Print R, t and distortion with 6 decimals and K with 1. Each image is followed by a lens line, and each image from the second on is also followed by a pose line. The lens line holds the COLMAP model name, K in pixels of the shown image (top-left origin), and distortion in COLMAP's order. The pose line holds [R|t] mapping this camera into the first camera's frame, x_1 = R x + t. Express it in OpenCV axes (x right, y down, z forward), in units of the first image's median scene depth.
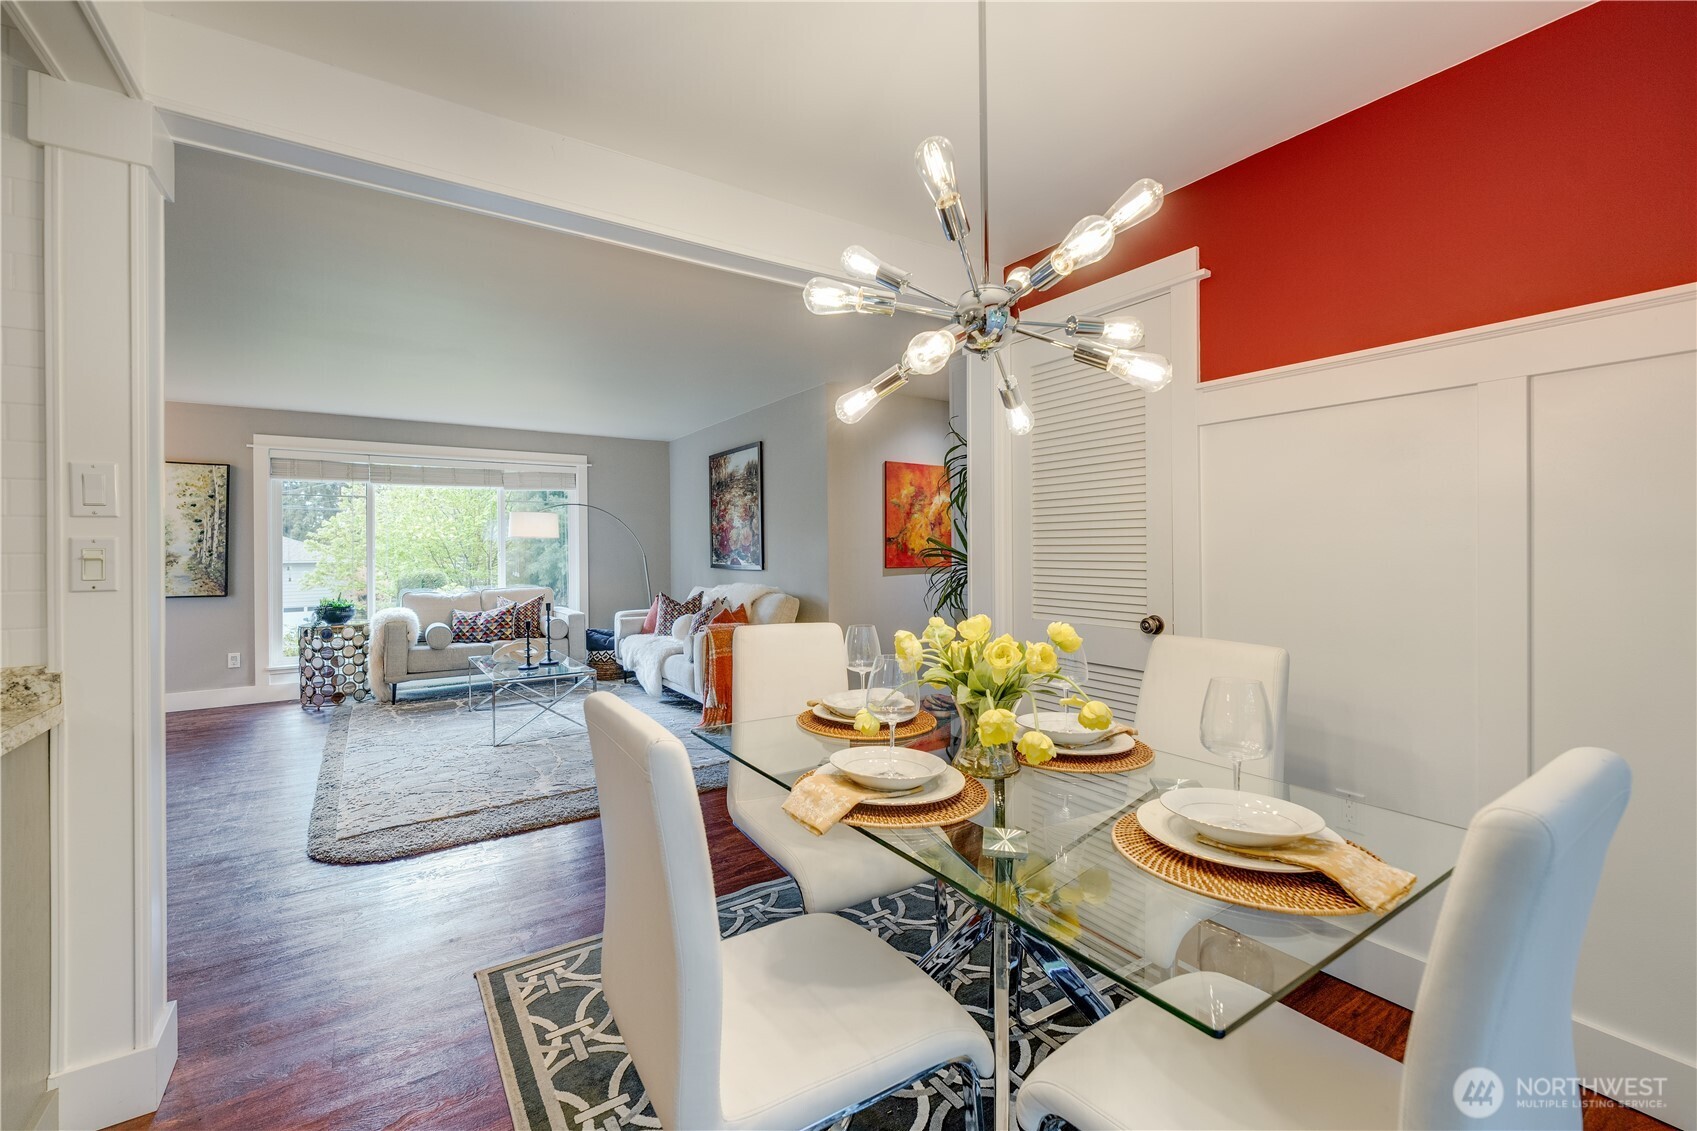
lens RADIAL K [[701.4, 0, 849.8], [0, 701.4, 547.9], [0, 0, 1]] dist [0.000416, -0.000087]
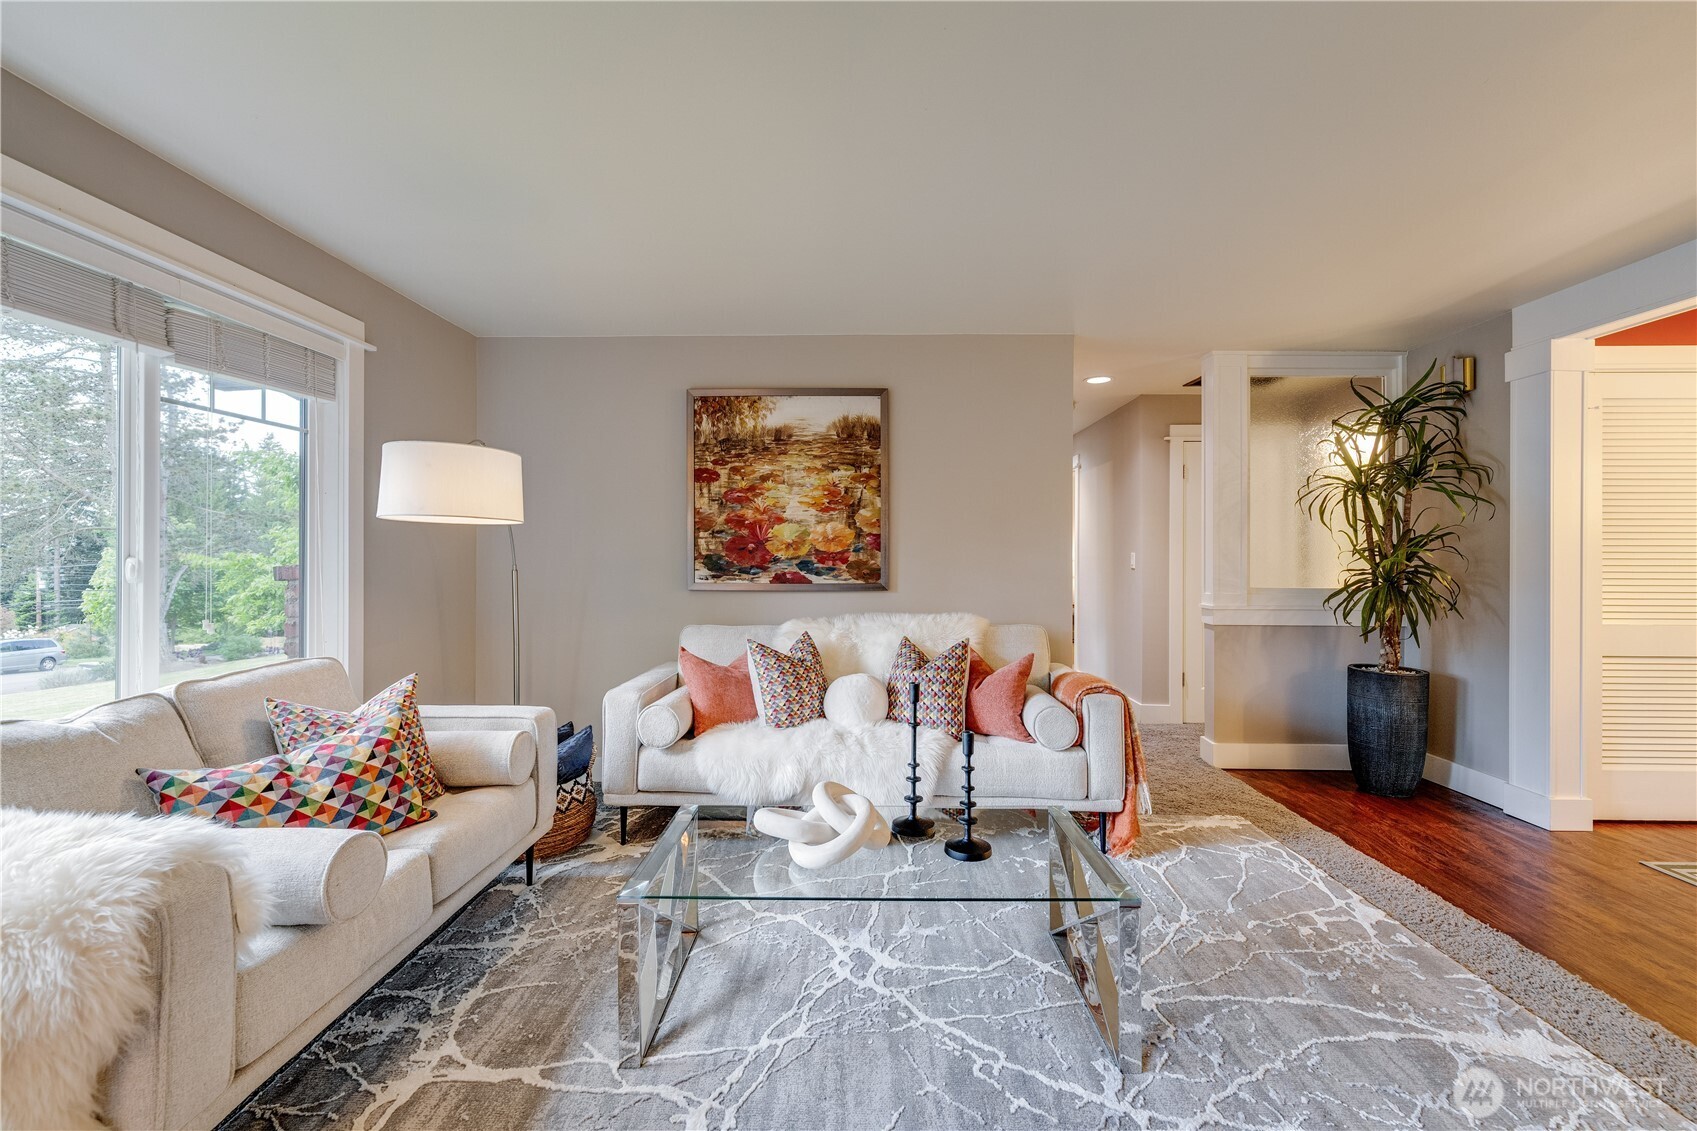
lens RADIAL K [[698.8, 0, 847.2], [0, 698.8, 556.0], [0, 0, 1]] dist [-0.000167, -0.000491]
pose [[0.582461, 0.011026, 0.812784, -0.655585], [-0.007851, 0.999938, -0.007940, 0.005219], [-0.812821, -0.001756, 0.582511, 0.652549]]
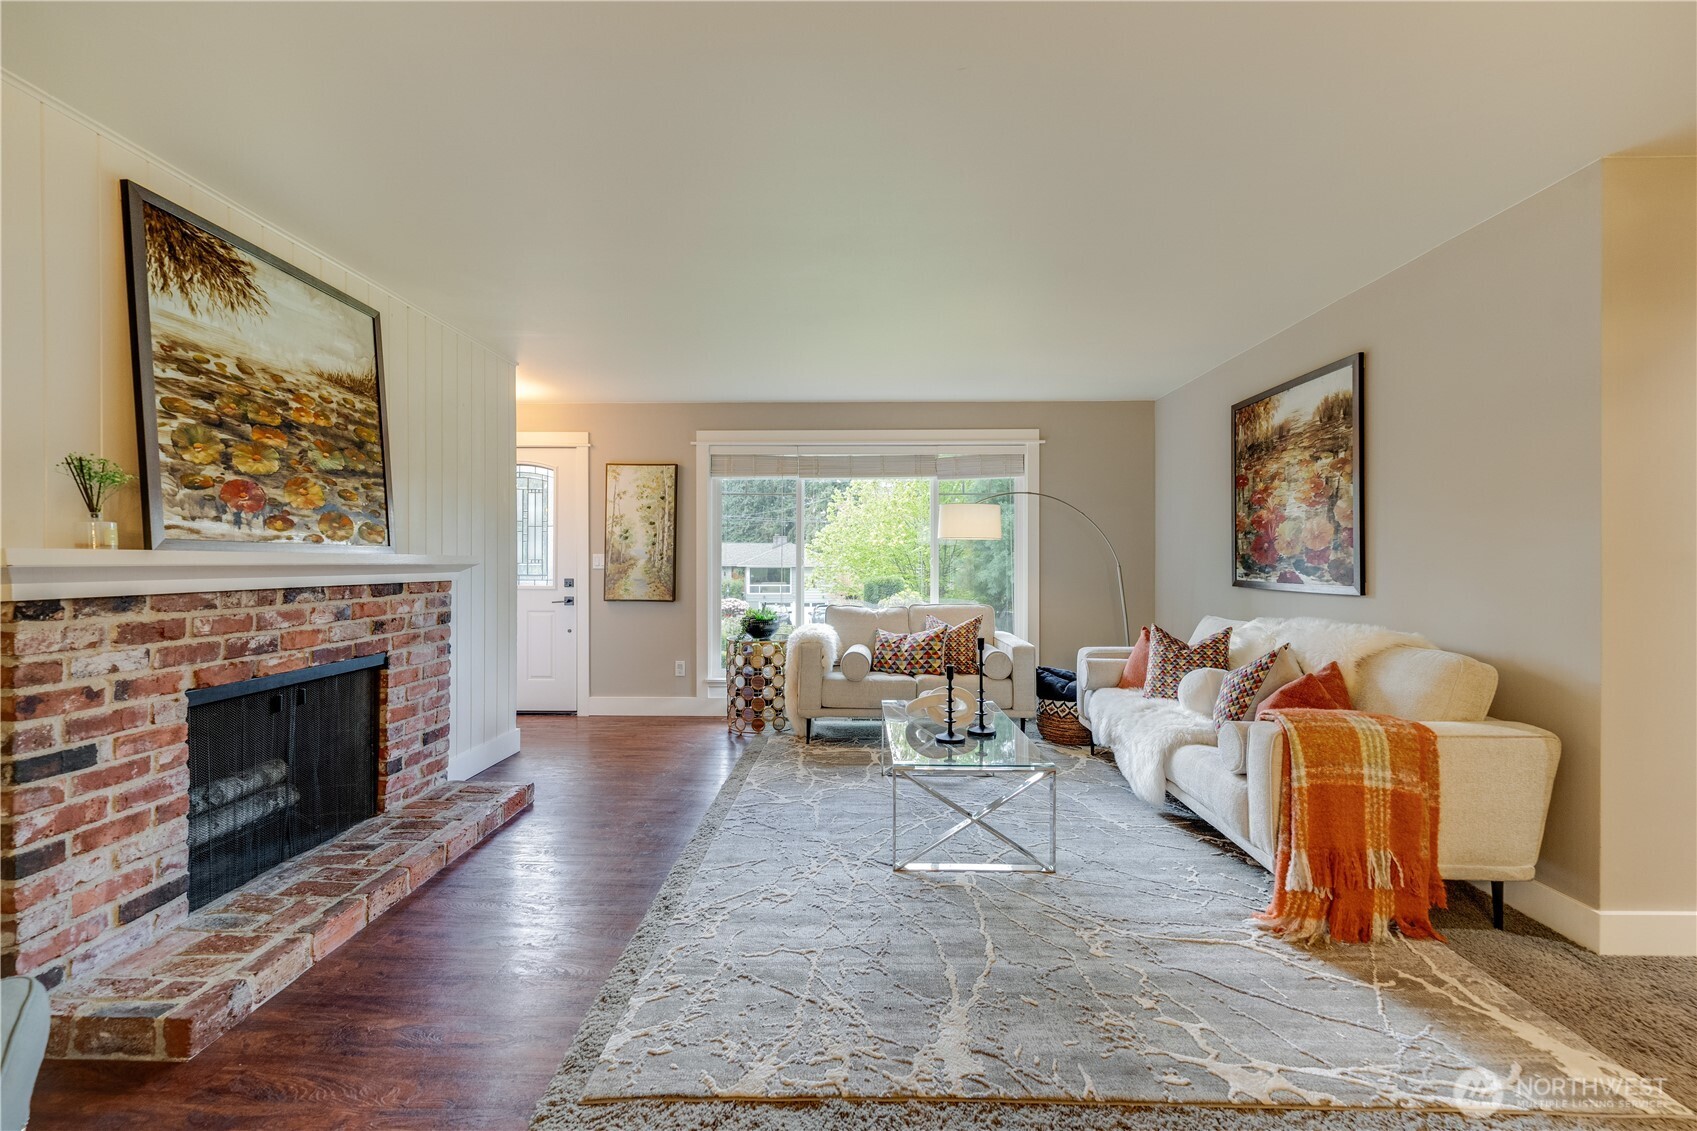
lens RADIAL K [[701.1, 0, 846.5], [0, 701.1, 561.8], [0, 0, 1]] dist [0.000132, -0.000747]
pose [[0.813721, 0.011138, -0.581150, -0.132269], [-0.006835, 0.999931, 0.009595, 0.003537], [0.581216, -0.003836, 0.813740, 0.339334]]
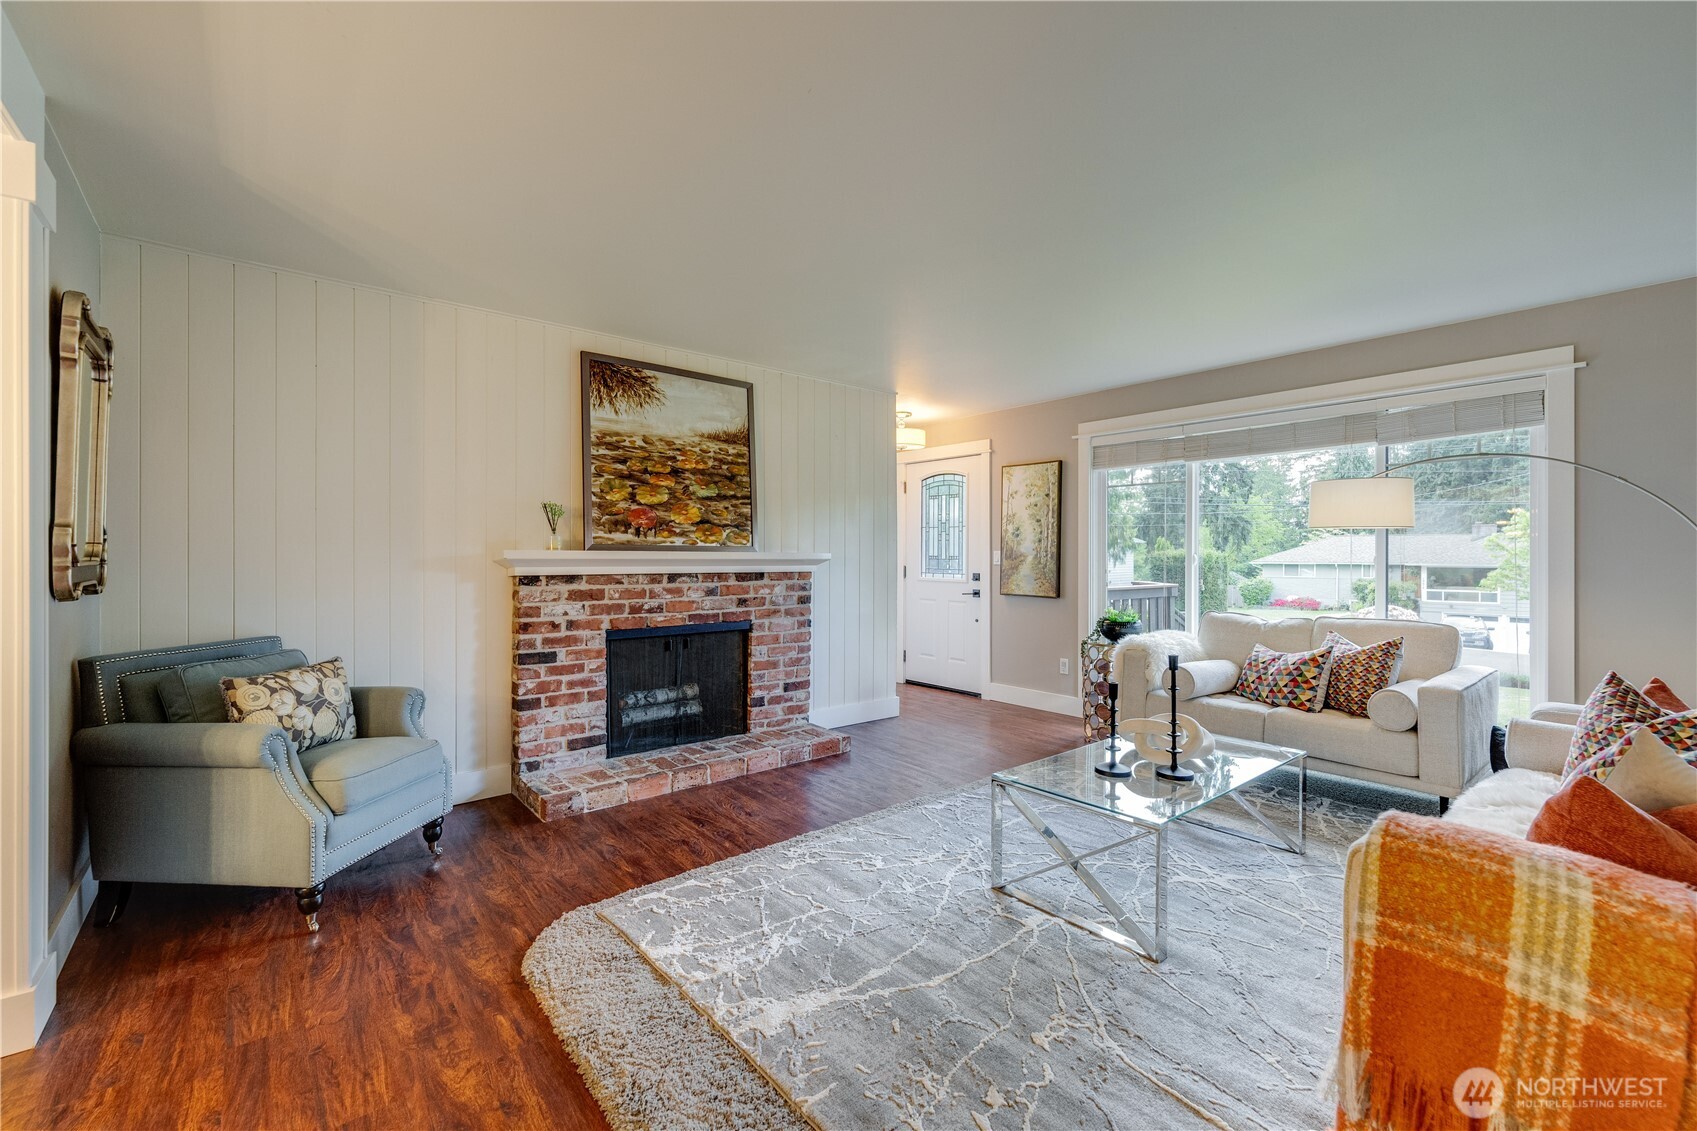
lens RADIAL K [[711.9, 0, 849.4], [0, 711.9, 554.5], [0, 0, 1]] dist [0.000828, -0.000324]
pose [[0.098302, 0.007739, -0.995127, 0.048263], [-0.001066, 0.999970, 0.007671, 0.001909], [0.995156, 0.000307, 0.098307, 0.591740]]
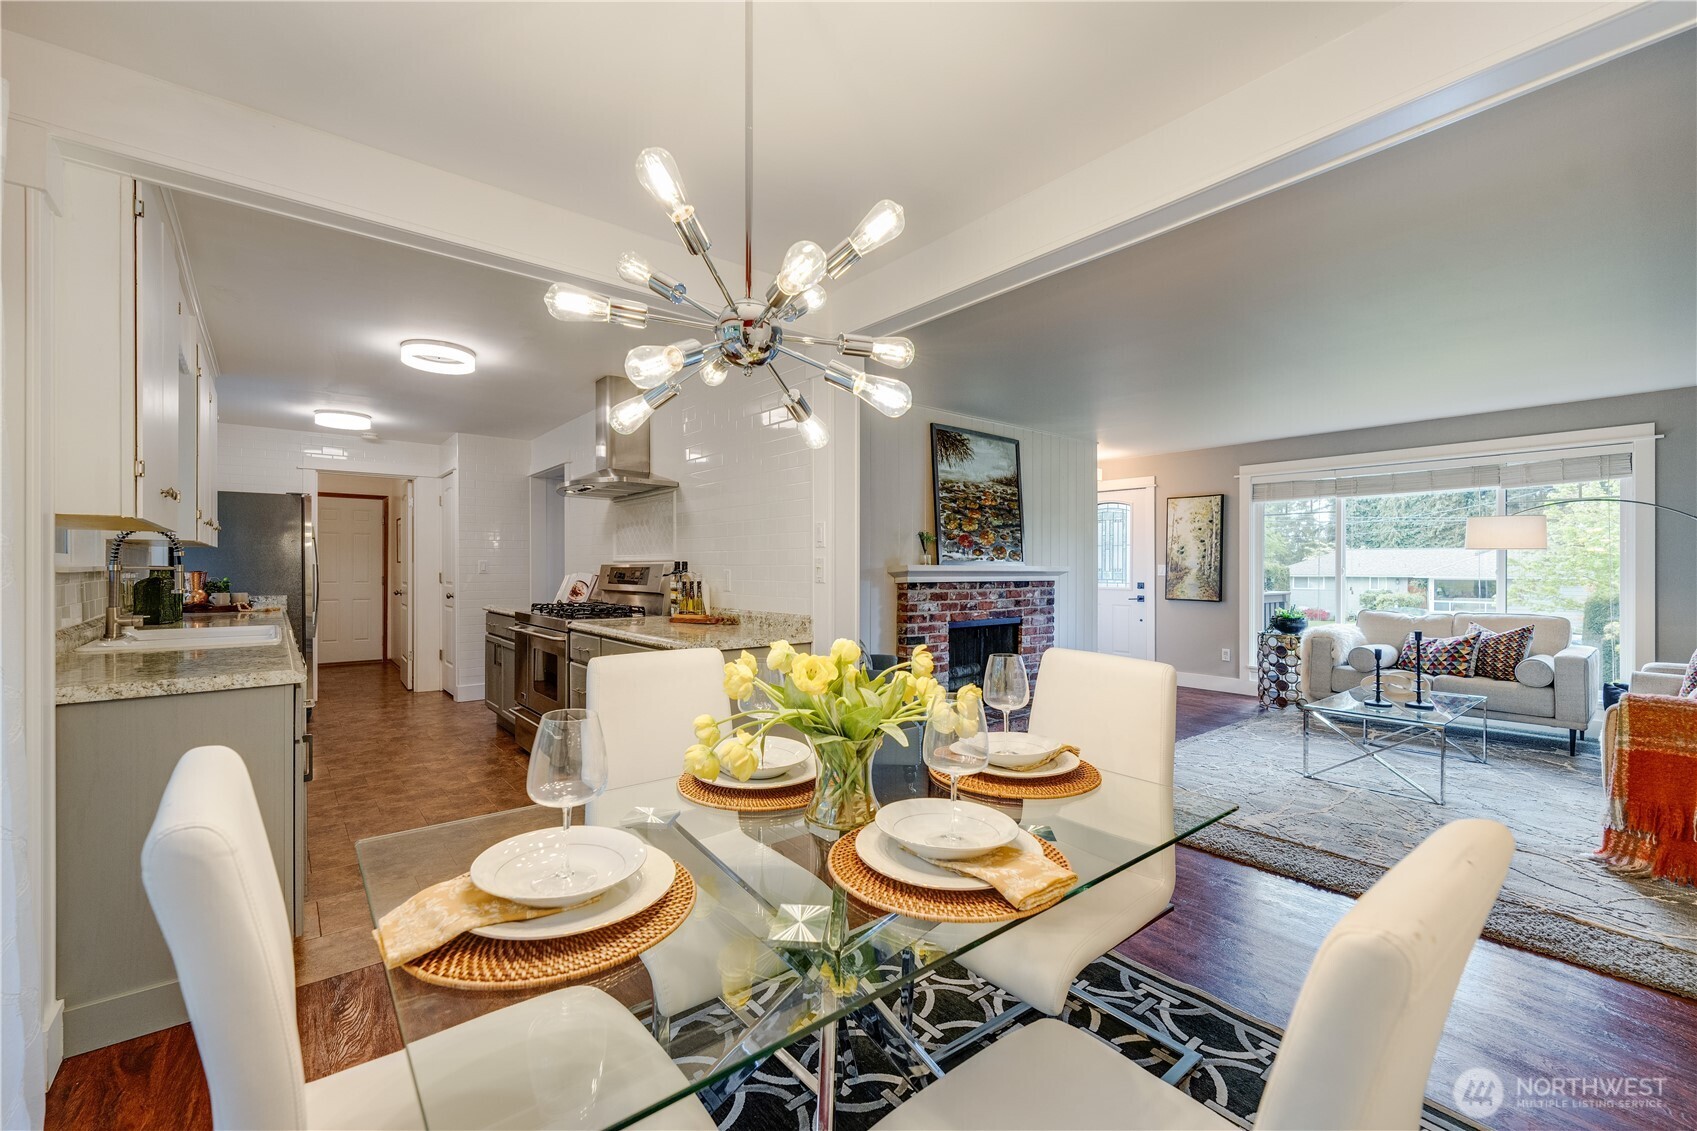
lens RADIAL K [[696.6, 0, 845.4], [0, 696.6, 567.2], [0, 0, 1]] dist [0.001141, 0.000576]
pose [[0.090571, 0.007364, -0.995863, 0.254923], [-0.000677, 0.999973, 0.007333, -0.000209], [0.995890, 0.000010, 0.090574, 0.223905]]
